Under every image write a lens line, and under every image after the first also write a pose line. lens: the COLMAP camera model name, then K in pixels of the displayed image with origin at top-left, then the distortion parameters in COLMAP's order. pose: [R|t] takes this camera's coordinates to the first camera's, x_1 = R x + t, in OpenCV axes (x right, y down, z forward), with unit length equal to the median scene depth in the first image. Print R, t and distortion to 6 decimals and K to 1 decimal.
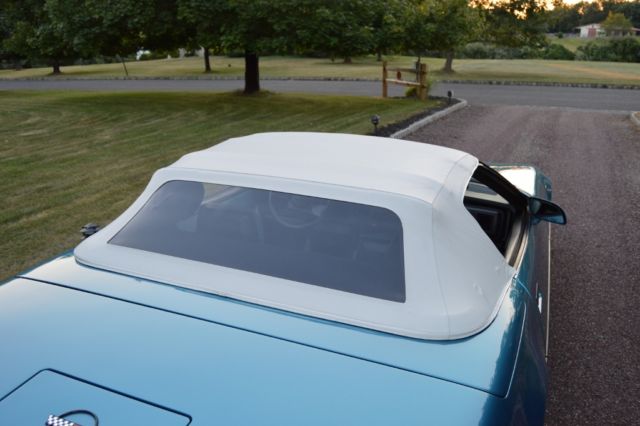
lens RADIAL K [[545.5, 0, 325.0], [0, 545.5, 212.8], [0, 0, 1]] dist [-0.070829, -0.002859]
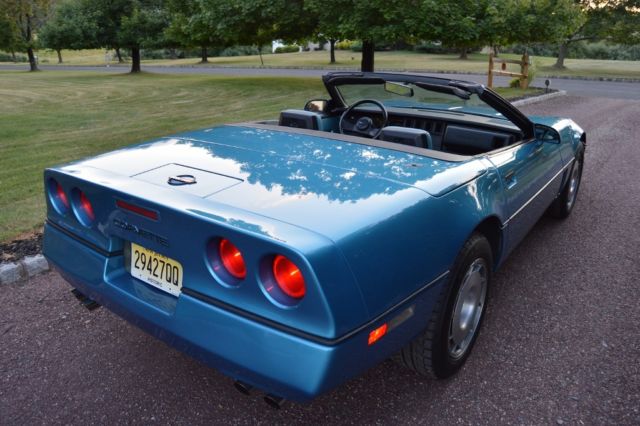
lens RADIAL K [[509.1, 0, 320.0], [0, 509.1, 213.0], [0, 0, 1]] dist [-0.098504, 0.050557]
pose [[0.971827, 0.080606, -0.221485, 0.027983], [-0.075212, 0.996631, 0.032696, 0.030673], [0.223374, -0.015117, 0.974616, -0.044649]]
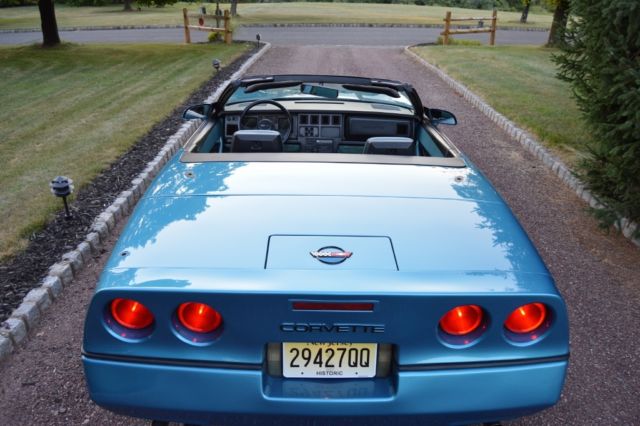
lens RADIAL K [[509.1, 0, 320.0], [0, 509.1, 213.0], [0, 0, 1]] dist [-0.098504, 0.050557]
pose [[0.916528, -0.156858, 0.367930, -0.076691], [0.111350, 0.983591, 0.141954, 0.003634], [-0.384159, -0.089136, 0.918954, -0.030906]]
